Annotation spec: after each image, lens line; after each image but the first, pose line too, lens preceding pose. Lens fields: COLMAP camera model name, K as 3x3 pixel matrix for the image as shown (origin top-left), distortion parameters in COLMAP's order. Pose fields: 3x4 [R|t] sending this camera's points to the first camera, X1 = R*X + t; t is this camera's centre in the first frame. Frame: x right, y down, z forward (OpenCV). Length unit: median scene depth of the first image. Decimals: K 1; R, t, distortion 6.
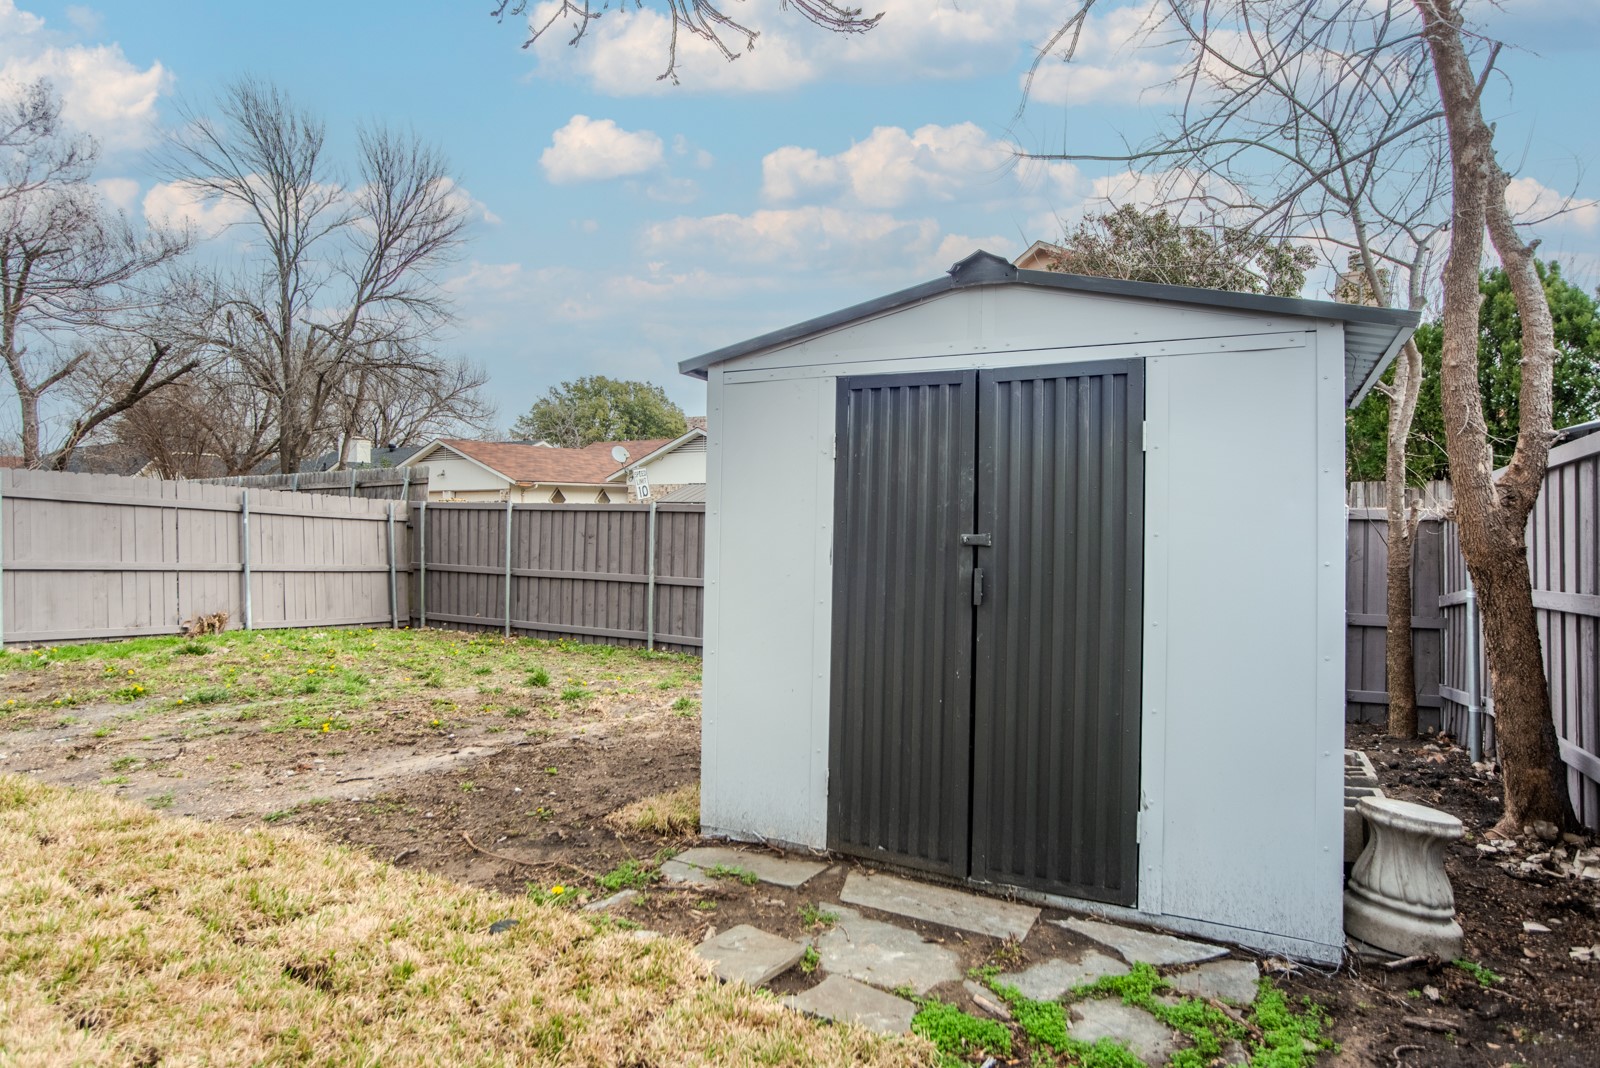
lens RADIAL K [[849.5, 0, 803.7], [0, 849.5, 567.6], [0, 0, 1]] dist [-0.066330, 0.033787]
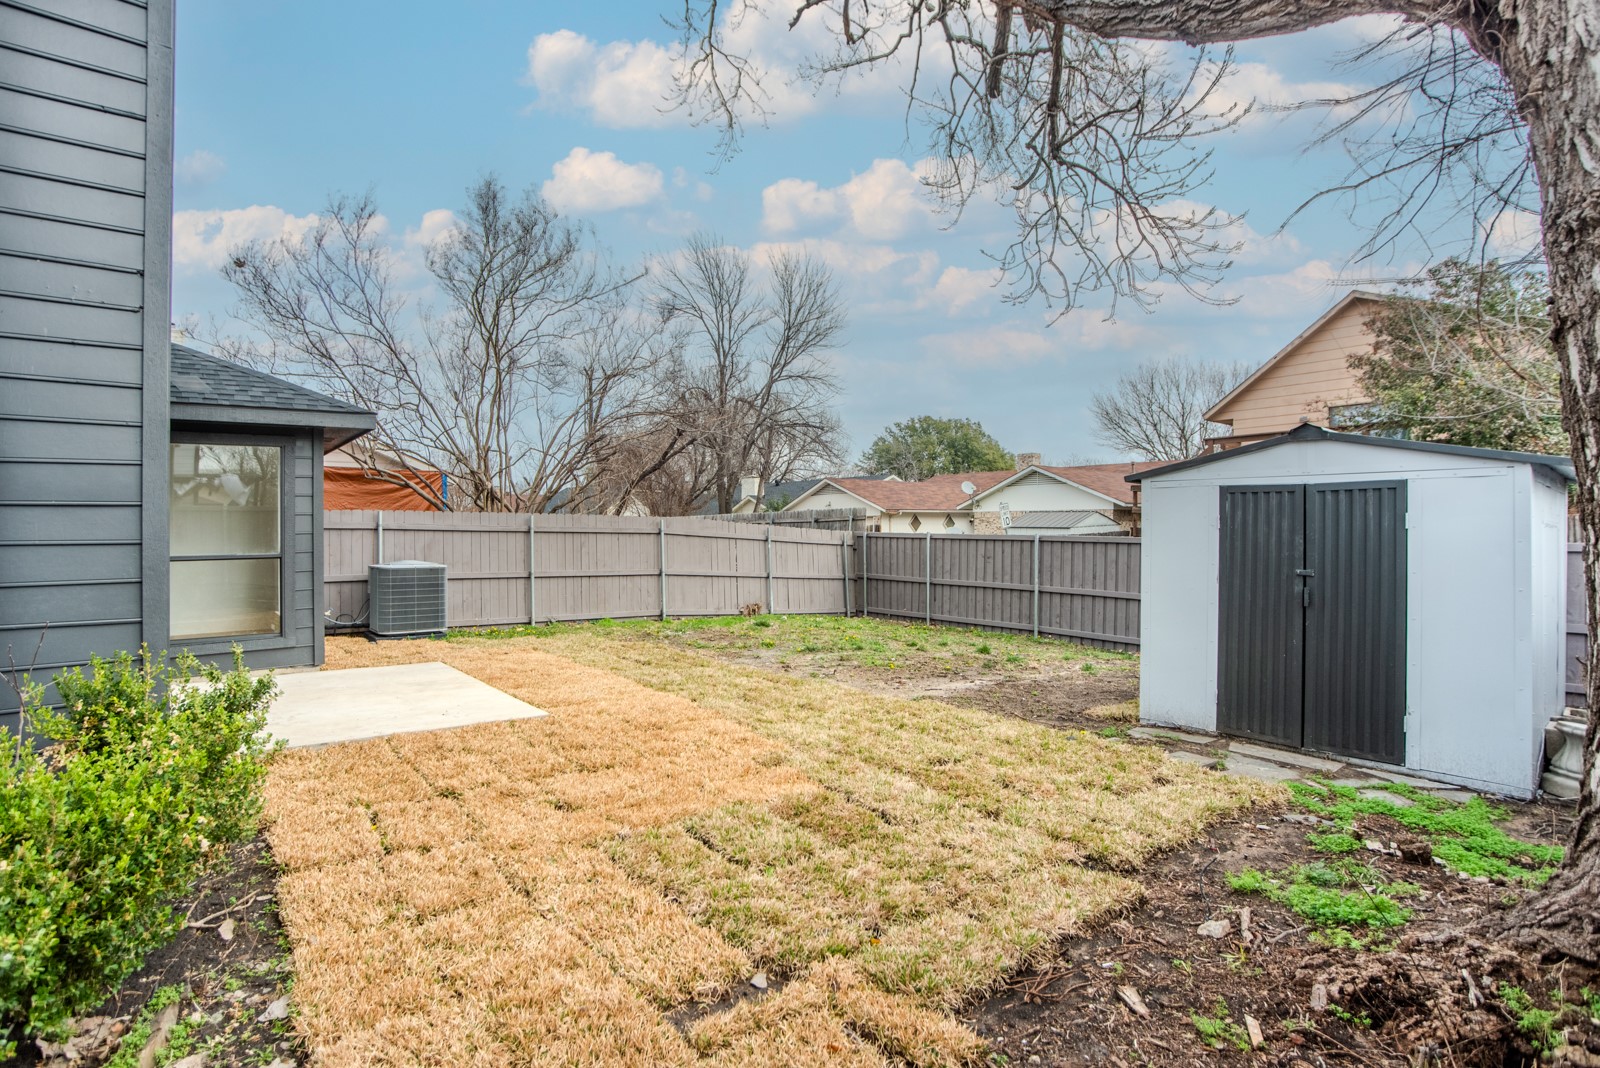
lens RADIAL K [[736.0, 0, 801.4], [0, 736.0, 542.4], [0, 0, 1]] dist [-0.049327, 0.017098]
pose [[0.923157, -0.000014, -0.384423, -0.069936], [-0.017821, 0.998923, -0.042831, -0.003396], [0.384010, 0.046391, 0.922163, -0.300106]]
